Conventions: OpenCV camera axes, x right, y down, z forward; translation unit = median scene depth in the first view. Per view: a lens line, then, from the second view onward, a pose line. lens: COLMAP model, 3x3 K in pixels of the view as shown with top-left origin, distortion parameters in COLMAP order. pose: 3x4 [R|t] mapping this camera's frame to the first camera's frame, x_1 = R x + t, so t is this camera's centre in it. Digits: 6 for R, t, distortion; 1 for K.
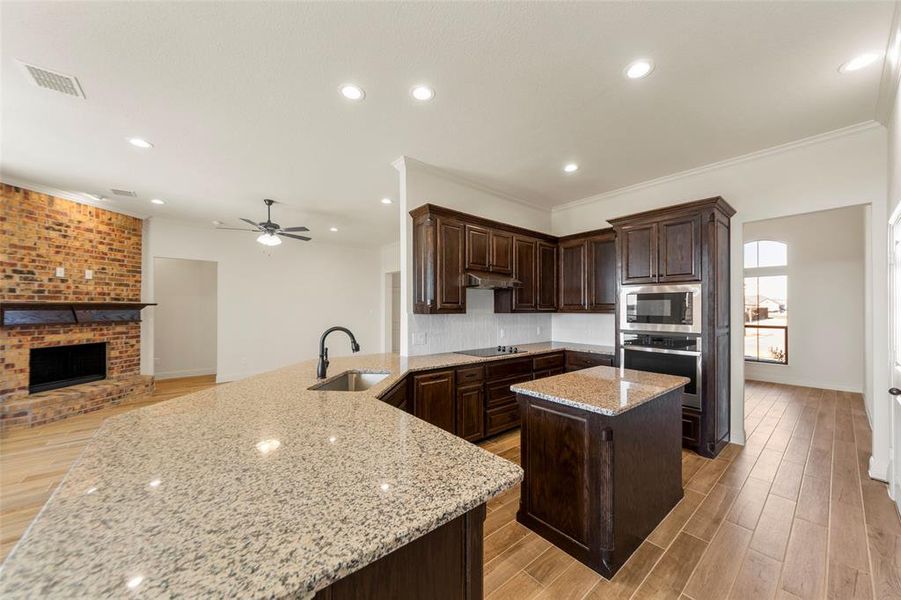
lens RADIAL K [[323.7, 0, 453.8], [0, 323.7, 306.7], [0, 0, 1]] dist [-0.009369, 0.003698]
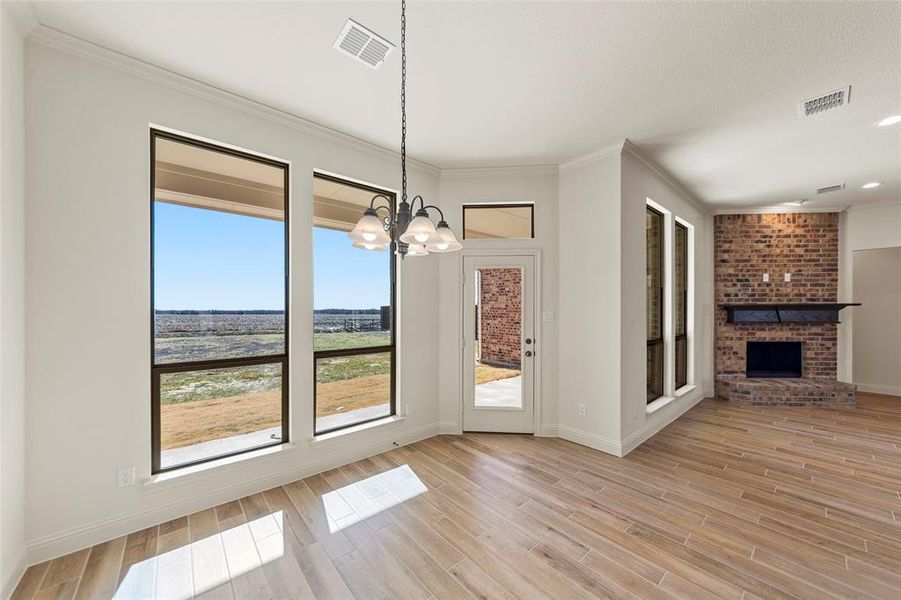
lens RADIAL K [[323.7, 0, 452.7], [0, 323.7, 309.5], [0, 0, 1]] dist [-0.009369, 0.003698]
pose [[0.016187, 0.000153, -0.999869, -0.081791], [0.005398, 0.999985, 0.000240, 0.000622], [0.999854, -0.005401, 0.016186, -0.146822]]
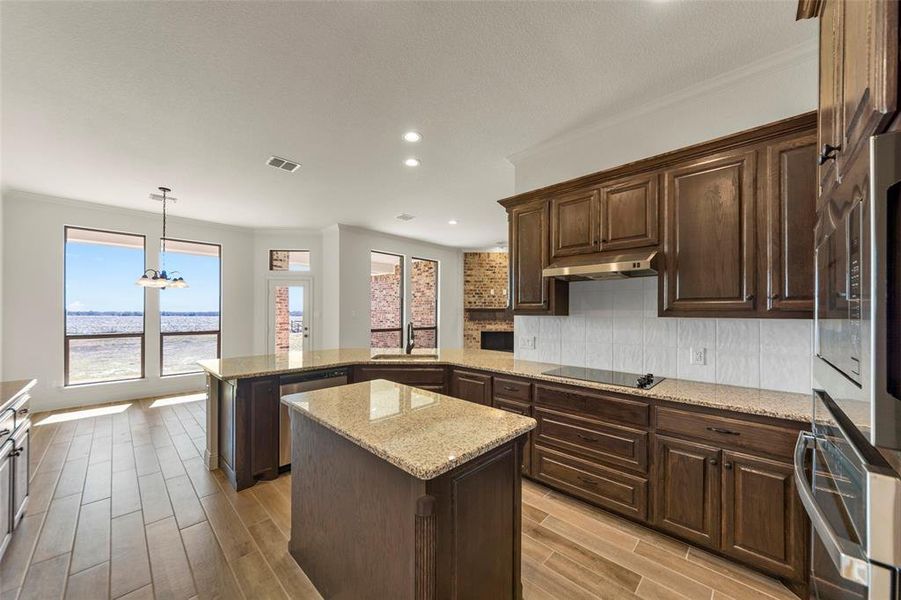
lens RADIAL K [[323.7, 0, 454.0], [0, 323.7, 312.5], [0, 0, 1]] dist [-0.009369, 0.003698]
pose [[0.124103, 0.001012, -0.992269, 0.626044], [0.001397, 0.999998, 0.001195, 0.009234], [0.992268, -0.001535, 0.124101, 0.540205]]
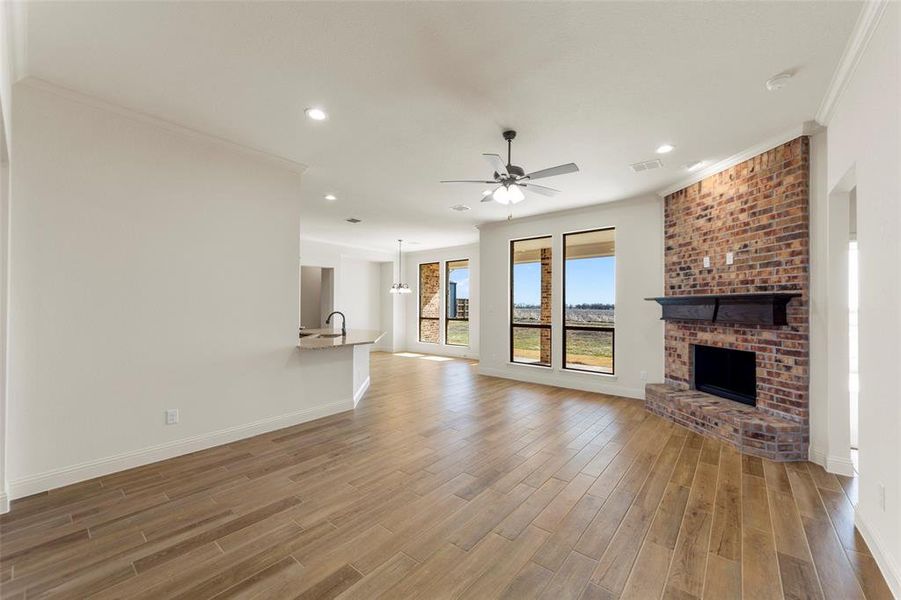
lens RADIAL K [[350.2, 0, 453.0], [0, 350.2, 303.8], [0, 0, 1]] dist [-0.007109, 0.002418]
pose [[-0.983015, -0.005044, -0.183458, -0.361991], [-0.002936, 0.999927, -0.011760, 0.020222], [0.183504, -0.011021, -0.982957, 1.804718]]
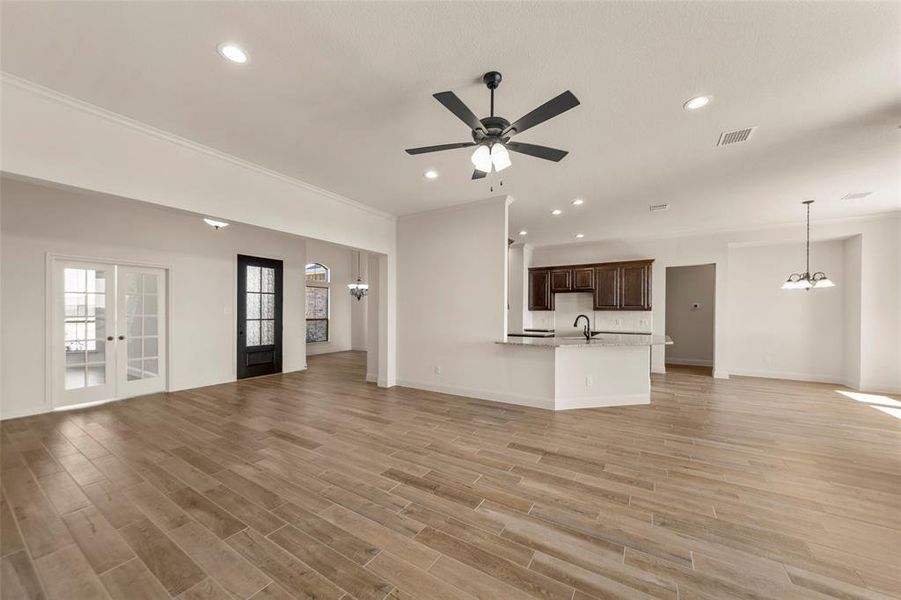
lens RADIAL K [[323.7, 0, 451.8], [0, 323.7, 308.4], [0, 0, 1]] dist [-0.009369, 0.003698]
pose [[-0.313119, 0.003149, 0.949709, -1.110617], [-0.009423, 0.999935, -0.006423, 0.024442], [-0.949667, -0.010960, -0.313069, 1.313835]]
